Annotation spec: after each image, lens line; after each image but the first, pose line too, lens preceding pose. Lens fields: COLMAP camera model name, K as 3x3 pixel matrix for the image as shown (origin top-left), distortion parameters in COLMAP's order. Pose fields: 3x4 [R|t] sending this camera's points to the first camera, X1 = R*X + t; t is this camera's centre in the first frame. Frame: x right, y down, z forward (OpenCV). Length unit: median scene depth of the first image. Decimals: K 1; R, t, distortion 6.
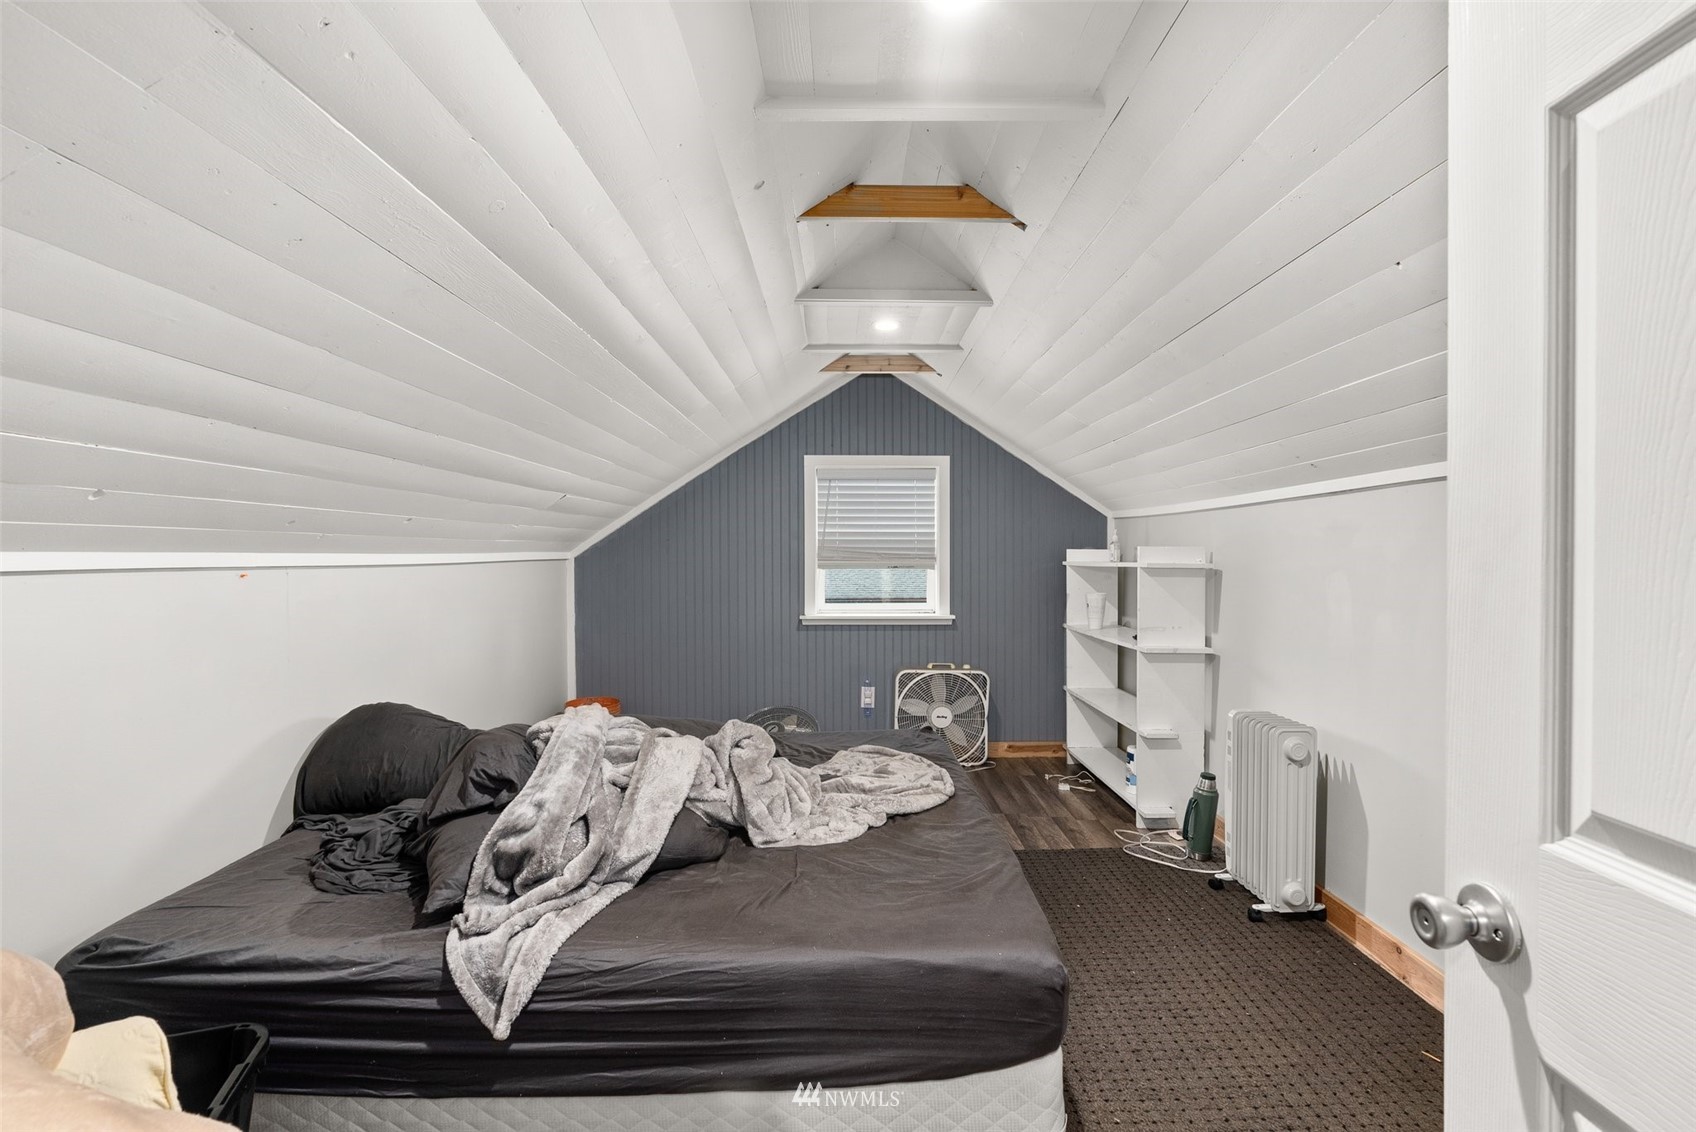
lens RADIAL K [[763.3, 0, 848.0], [0, 763.3, 566.0], [0, 0, 1]] dist [0.000996, 0.000236]
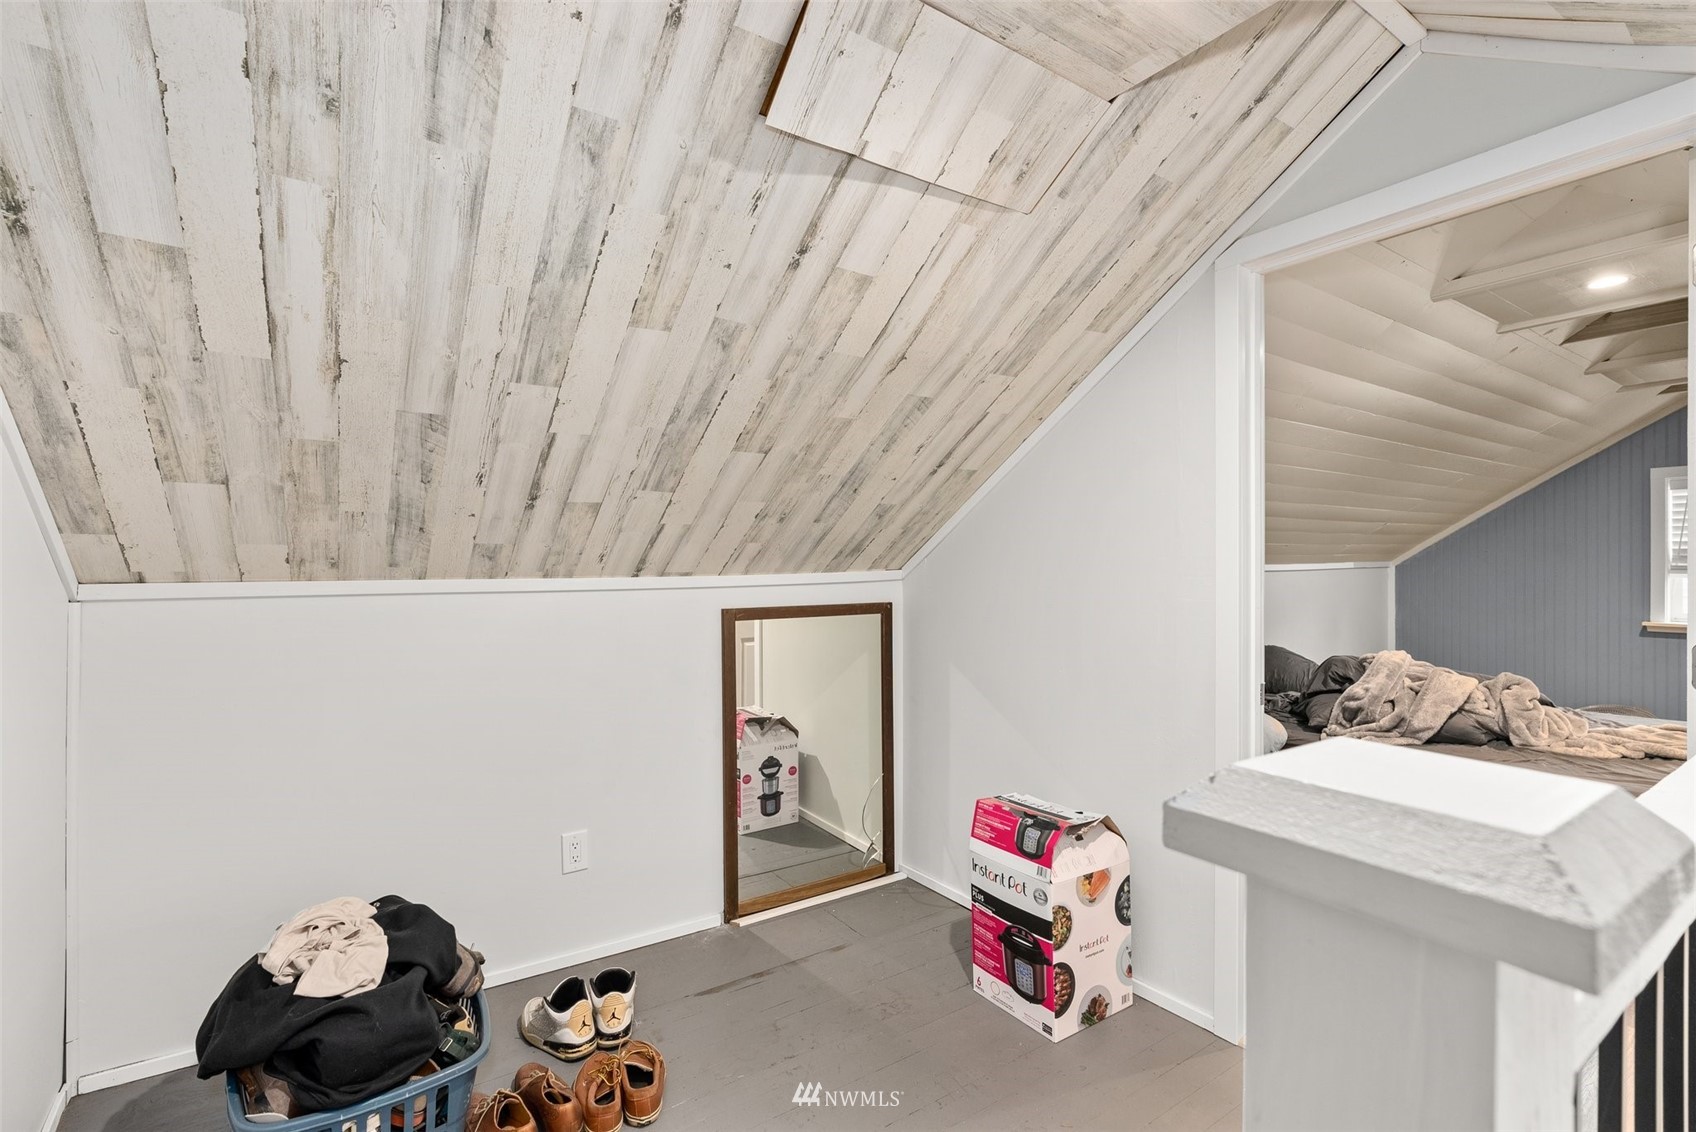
lens RADIAL K [[763.3, 0, 848.0], [0, 763.3, 566.0], [0, 0, 1]] dist [0.000996, 0.000236]
pose [[0.559352, 0.006699, -0.828903, 0.474136], [-0.008785, 0.999959, 0.002153, -0.009479], [0.828884, 0.006078, 0.559388, -1.201176]]
